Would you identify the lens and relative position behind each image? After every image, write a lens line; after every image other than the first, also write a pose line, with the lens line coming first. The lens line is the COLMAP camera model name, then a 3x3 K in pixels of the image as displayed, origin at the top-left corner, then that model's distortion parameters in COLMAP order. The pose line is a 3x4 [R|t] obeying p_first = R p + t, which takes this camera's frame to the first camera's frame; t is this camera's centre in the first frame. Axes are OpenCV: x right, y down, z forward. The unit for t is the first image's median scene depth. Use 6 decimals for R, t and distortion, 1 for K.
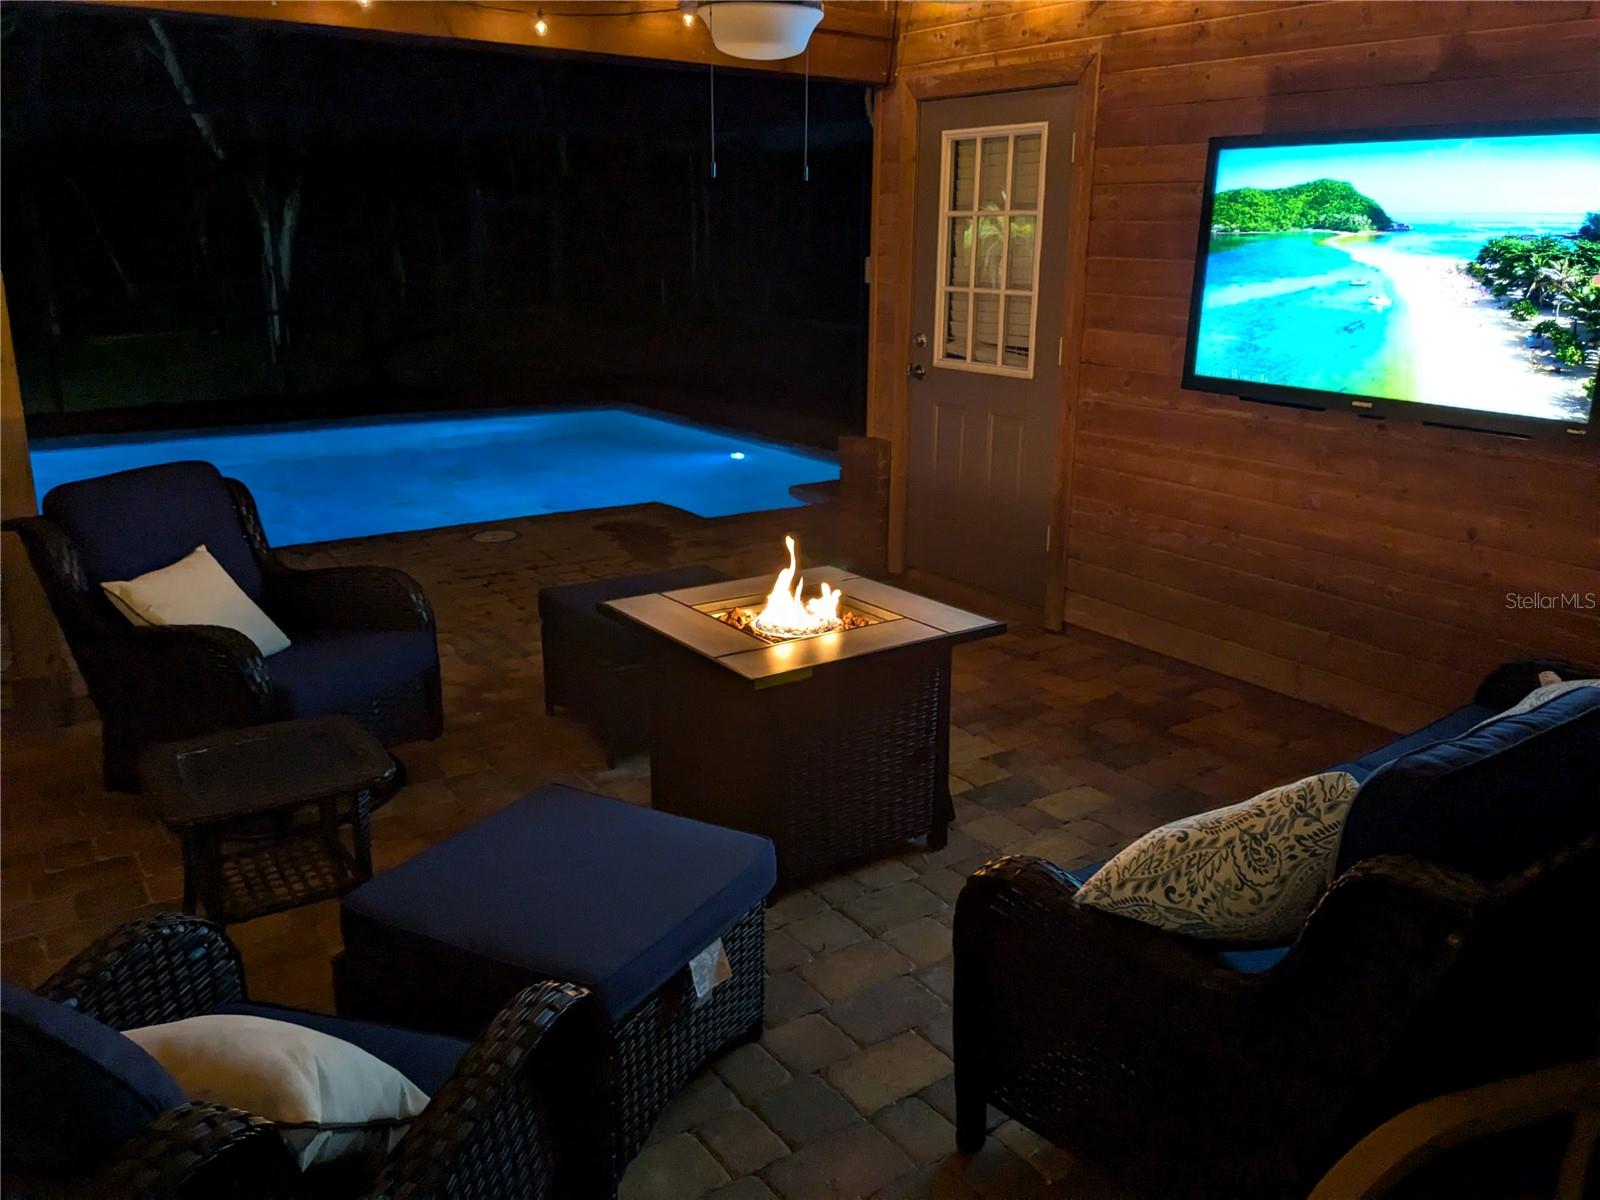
lens RADIAL K [[1255.9, 0, 800.0], [0, 1255.9, 598.1], [0, 0, 1]] dist [0.062264, -0.147975]
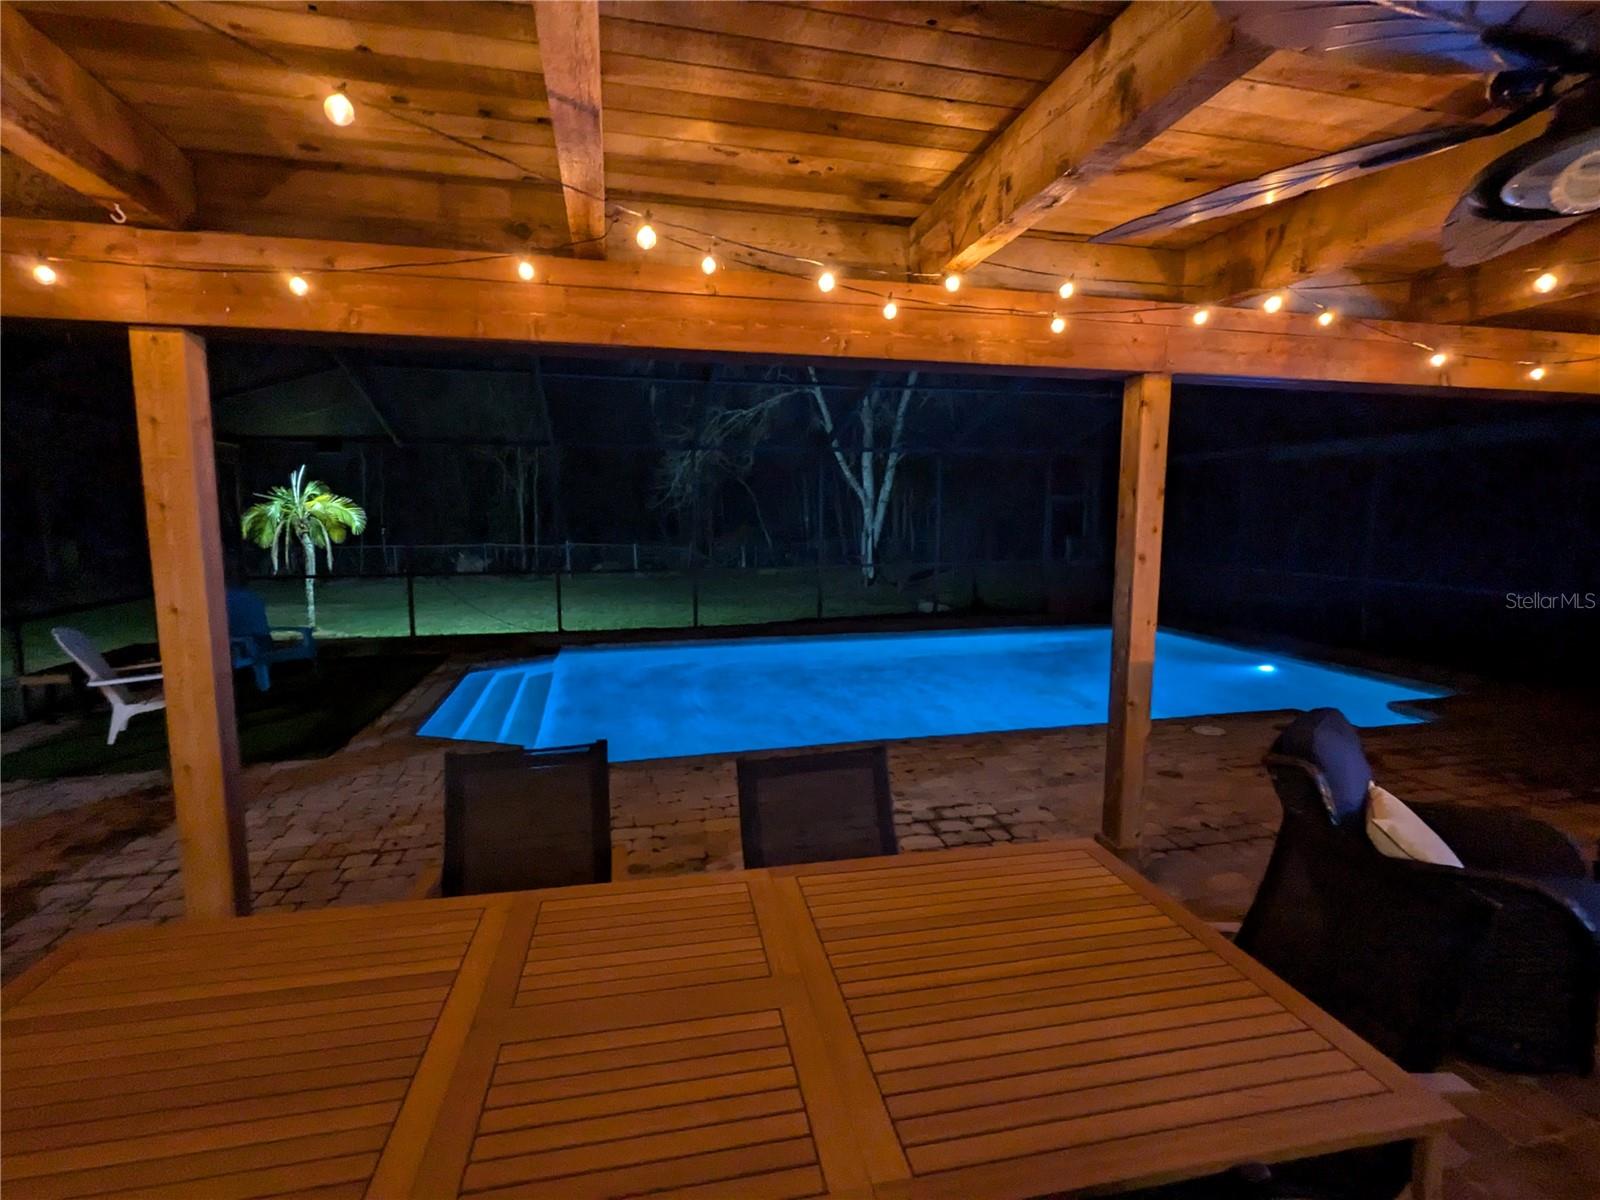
lens RADIAL K [[748.3, 0, 800.0], [0, 748.3, 600.0], [0, 0, 1]] dist [0.002787, -0.000020]
pose [[0.928377, 0.033373, -0.370137, -0.560920], [-0.092892, 0.985184, -0.144165, -0.046265], [0.359842, 0.168222, 0.917723, 0.074292]]
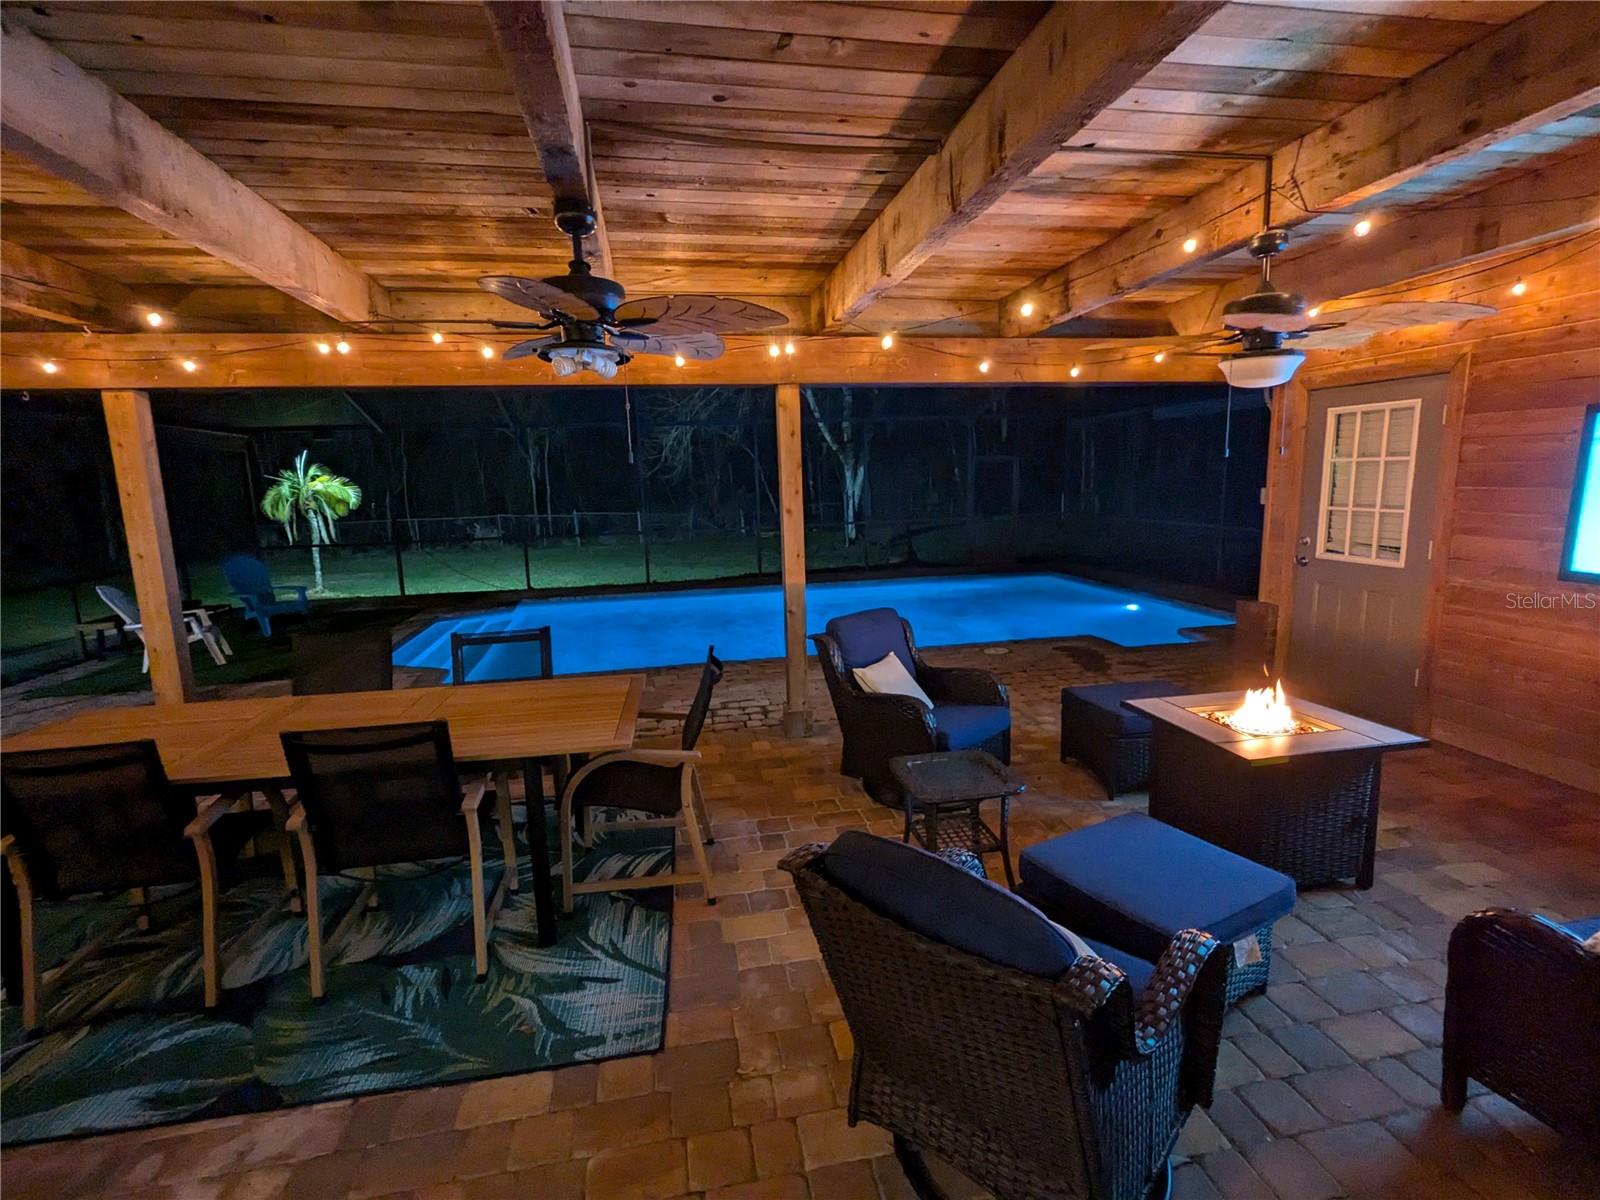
lens RADIAL K [[748.3, 0, 800.0], [0, 748.3, 600.0], [0, 0, 1]] dist [0.002787, -0.000020]
pose [[0.909707, 0.032395, -0.413986, -0.099500], [-0.077546, 0.992667, -0.092726, -0.002743], [0.407947, 0.116456, 0.905548, -0.074251]]
